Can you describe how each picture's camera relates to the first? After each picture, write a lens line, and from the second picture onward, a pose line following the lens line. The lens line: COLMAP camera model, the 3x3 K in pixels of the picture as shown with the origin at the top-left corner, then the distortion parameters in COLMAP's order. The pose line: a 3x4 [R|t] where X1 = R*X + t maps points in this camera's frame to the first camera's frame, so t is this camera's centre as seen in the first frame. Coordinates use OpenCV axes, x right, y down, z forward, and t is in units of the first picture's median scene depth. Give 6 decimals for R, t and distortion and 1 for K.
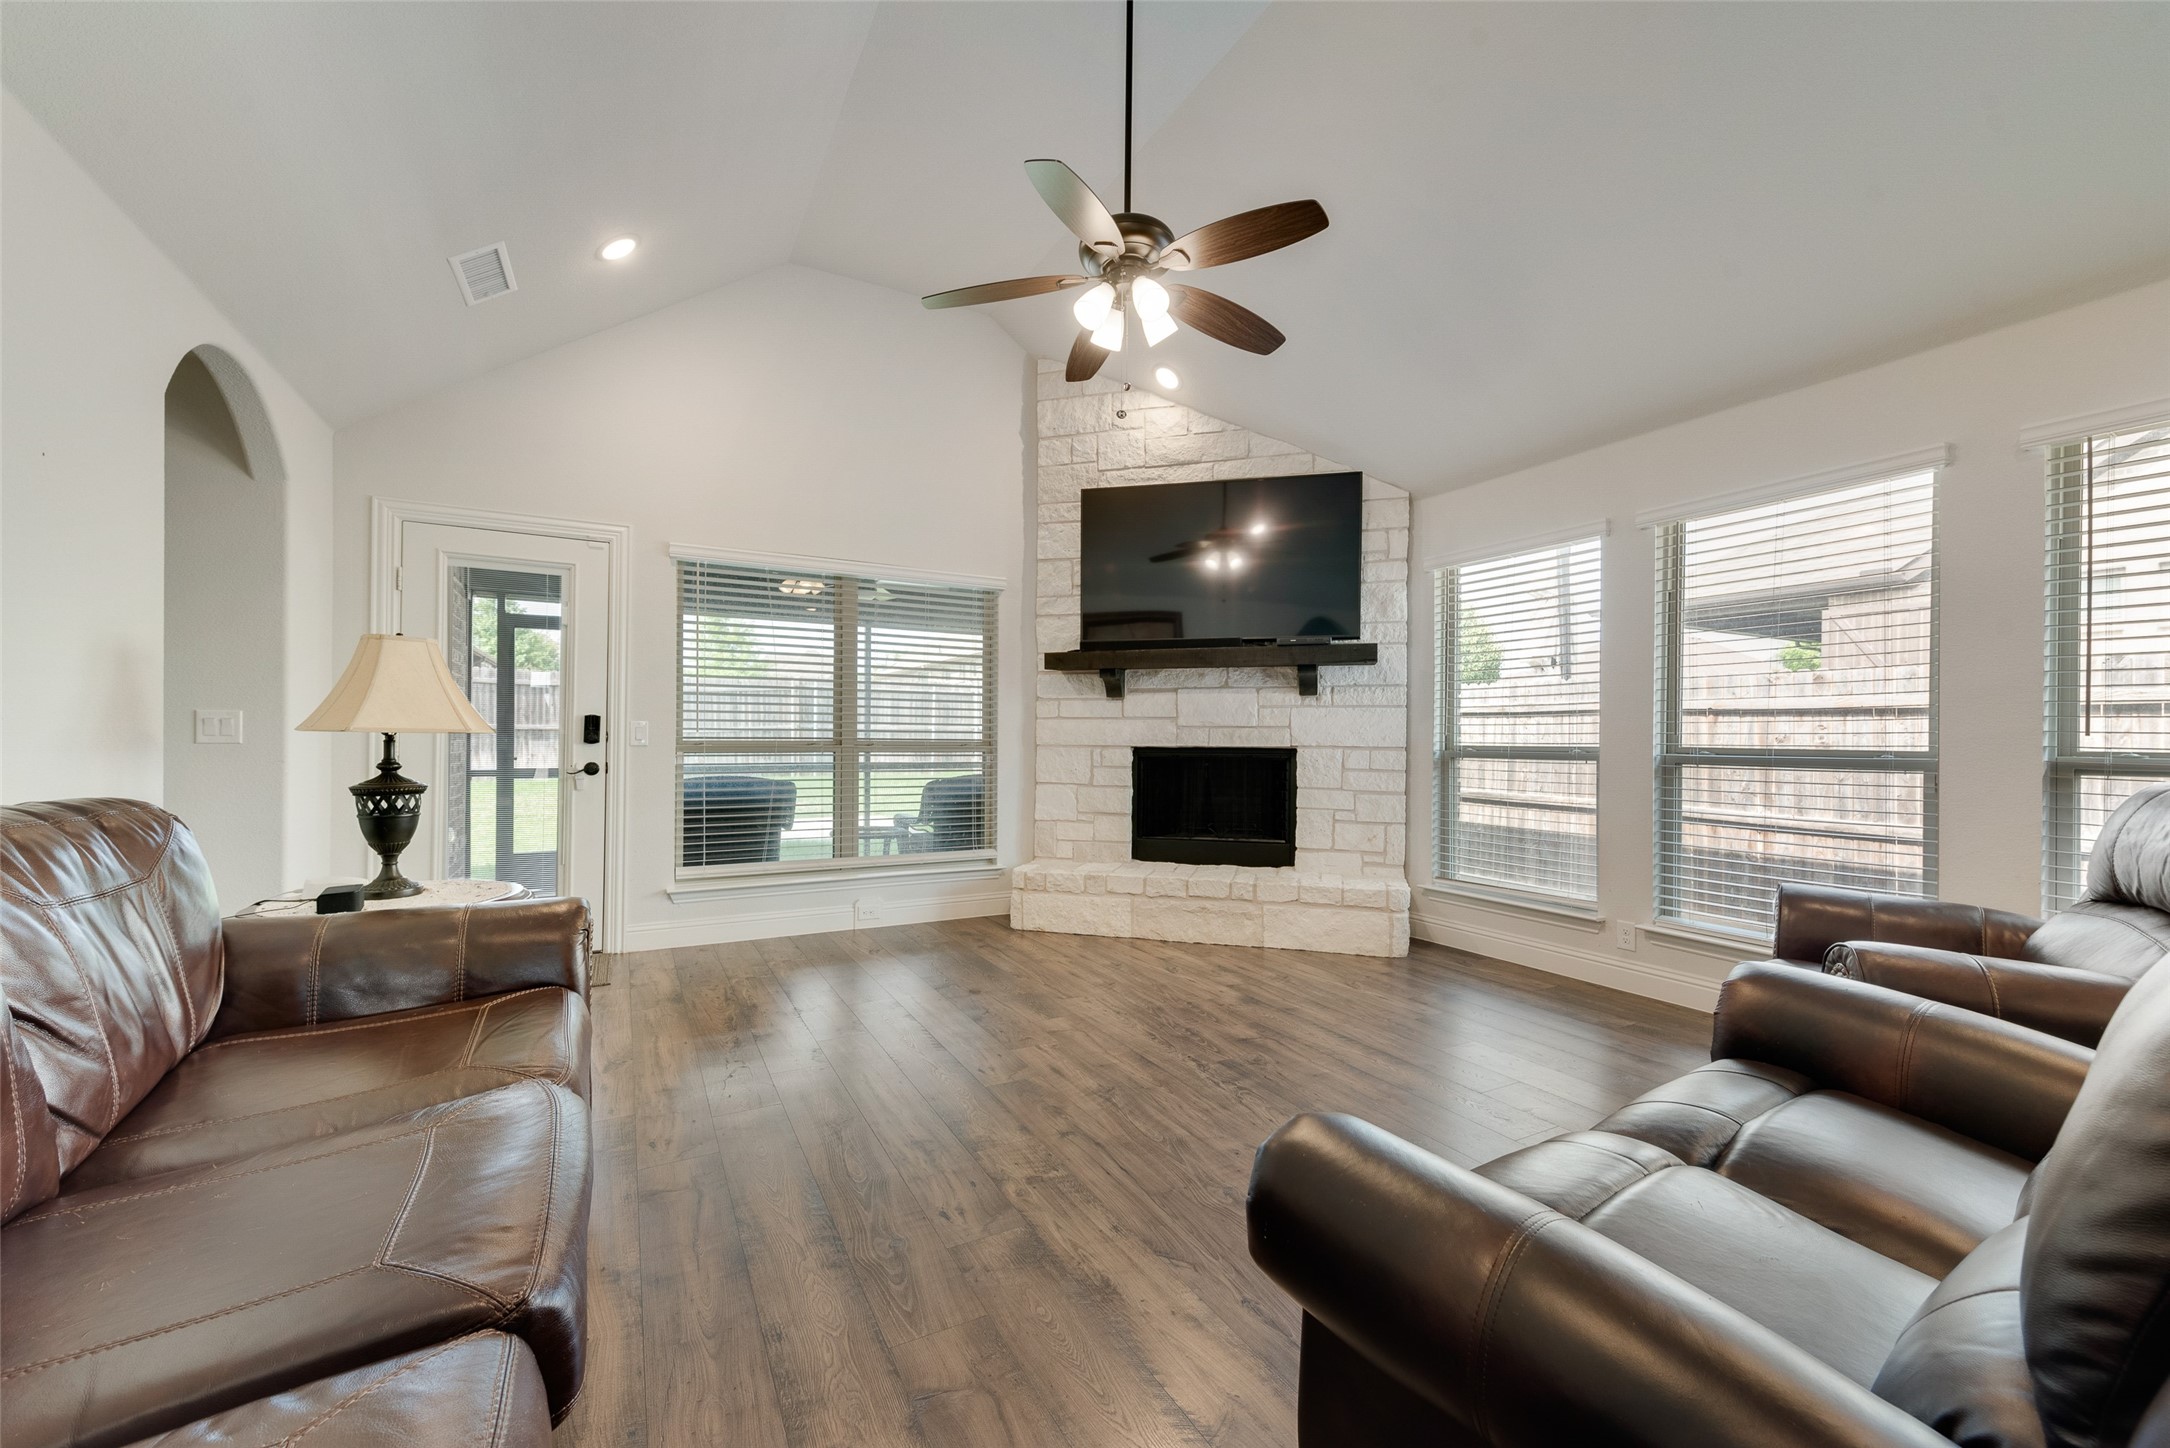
lens RADIAL K [[855.0, 0, 1086.9], [0, 855.0, 735.4], [0, 0, 1]] dist [0.014282, -0.000575]
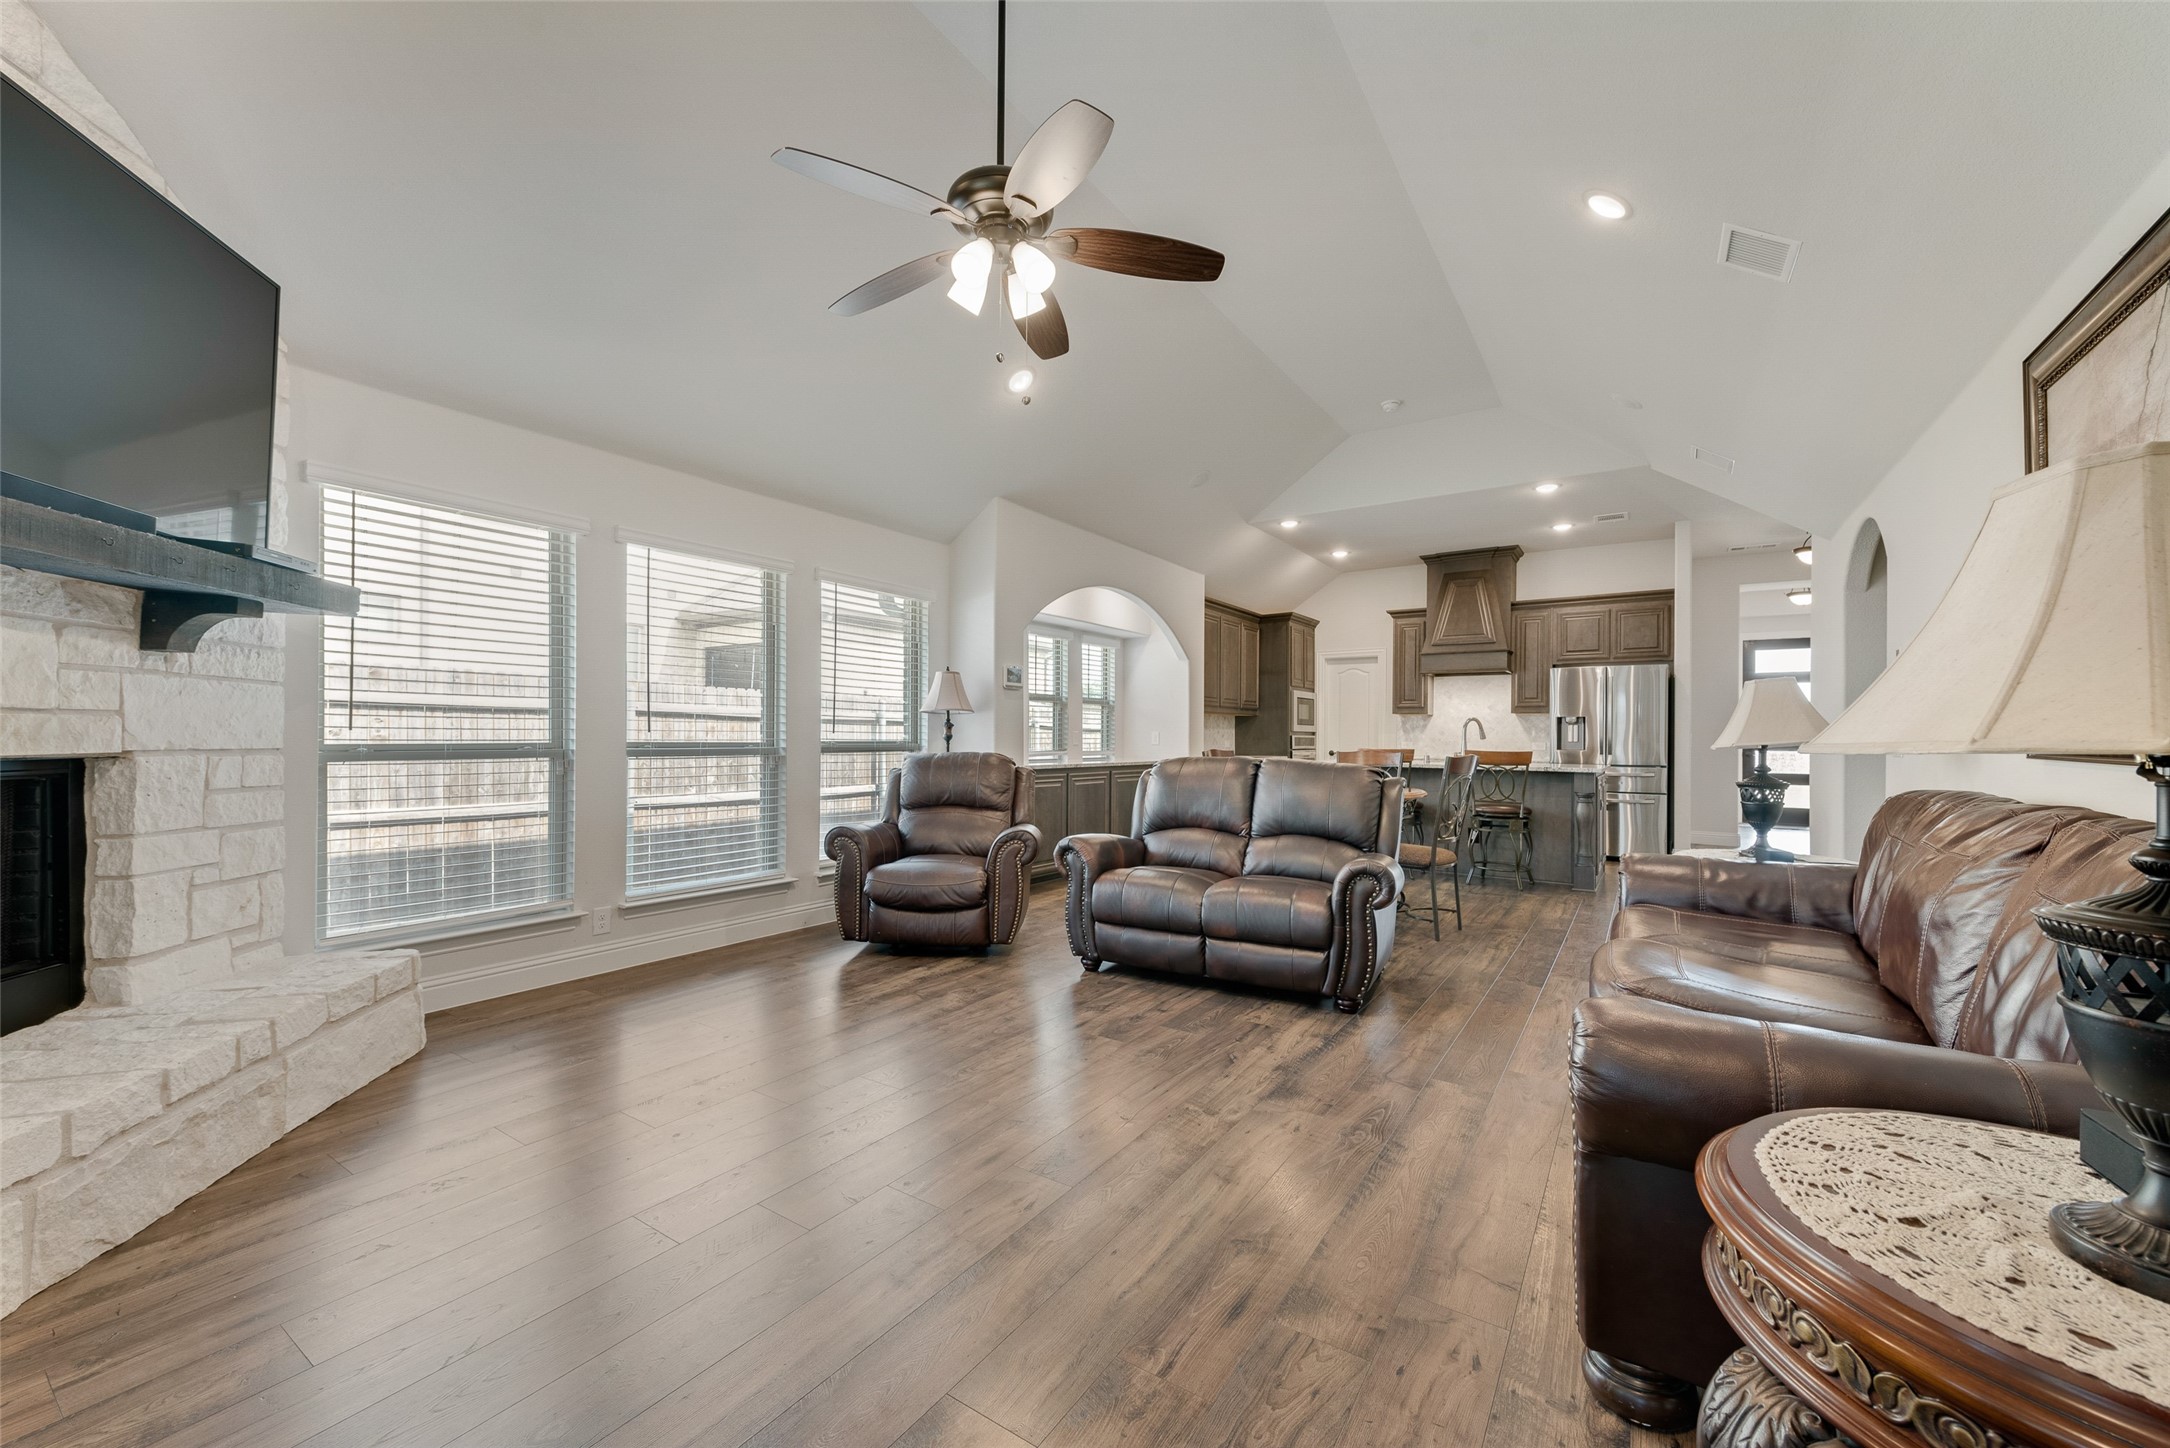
lens RADIAL K [[863.7, 0, 1069.4], [0, 863.7, 735.7], [0, 0, 1]] dist [0.017170, -0.000015]
pose [[-0.460846, -0.006855, 0.887454, -0.450665], [-0.009661, 0.999950, 0.002707, -0.002951], [-0.887427, -0.007326, -0.460889, 0.753944]]
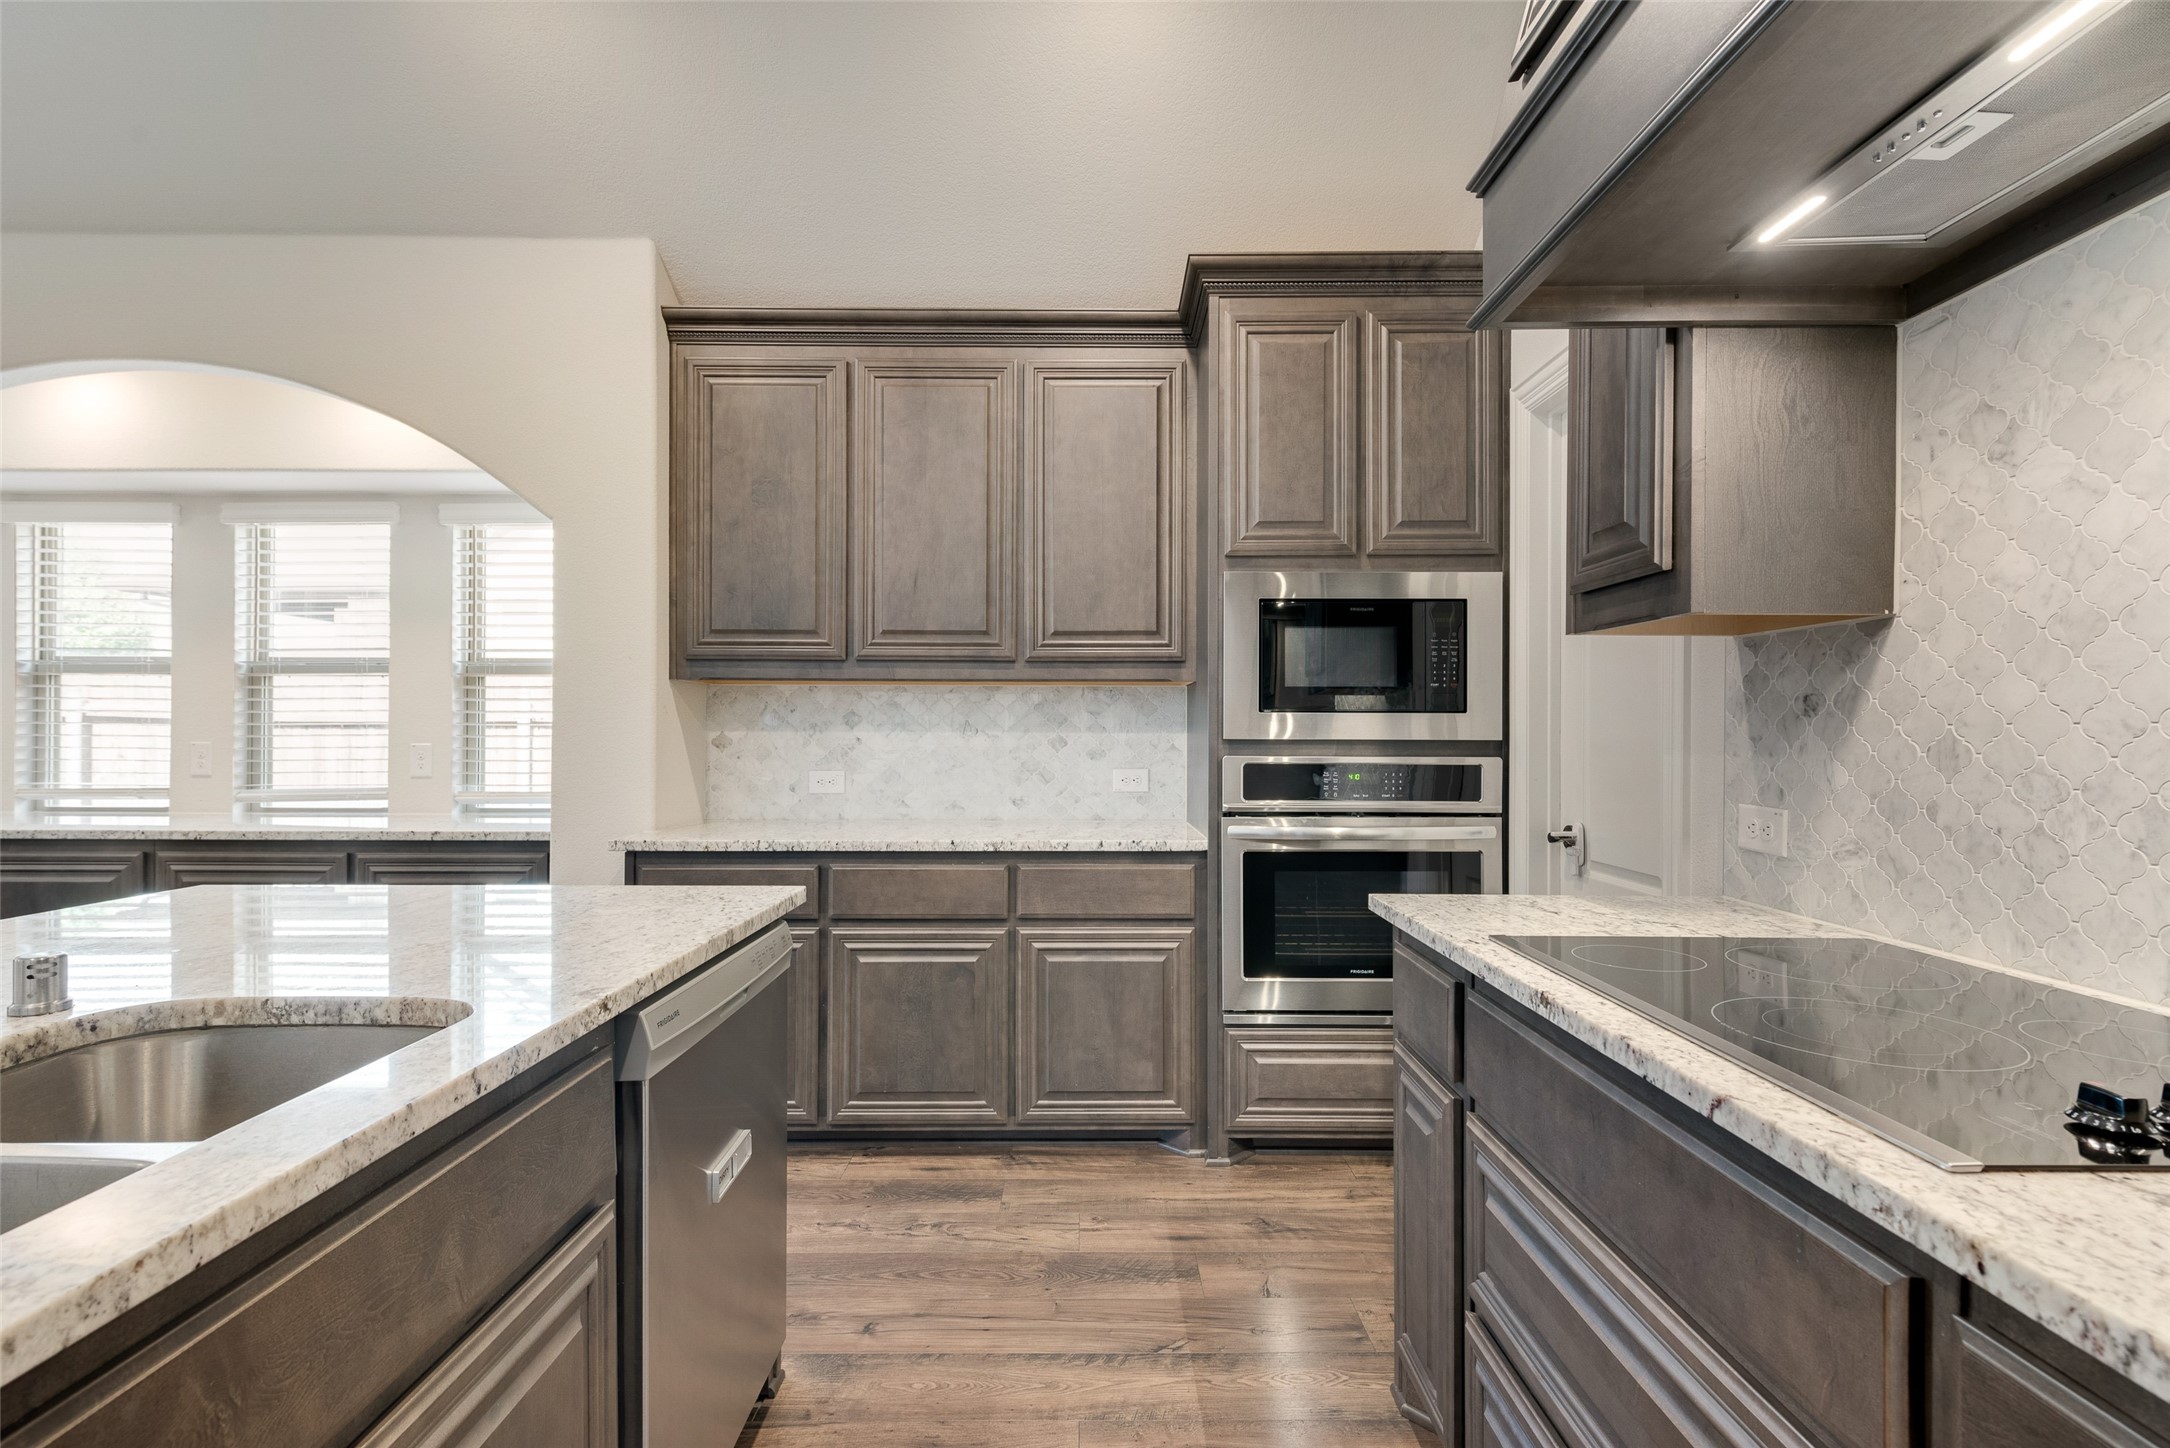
lens RADIAL K [[1024.5, 0, 1075.3], [0, 1024.5, 730.1], [0, 0, 1]] dist [0.019276, -0.000209]
pose [[0.481238, -0.003088, 0.876585, 0.504432], [0.000179, 0.999994, 0.003425, -0.019440], [-0.876590, -0.001492, 0.481236, -0.786692]]
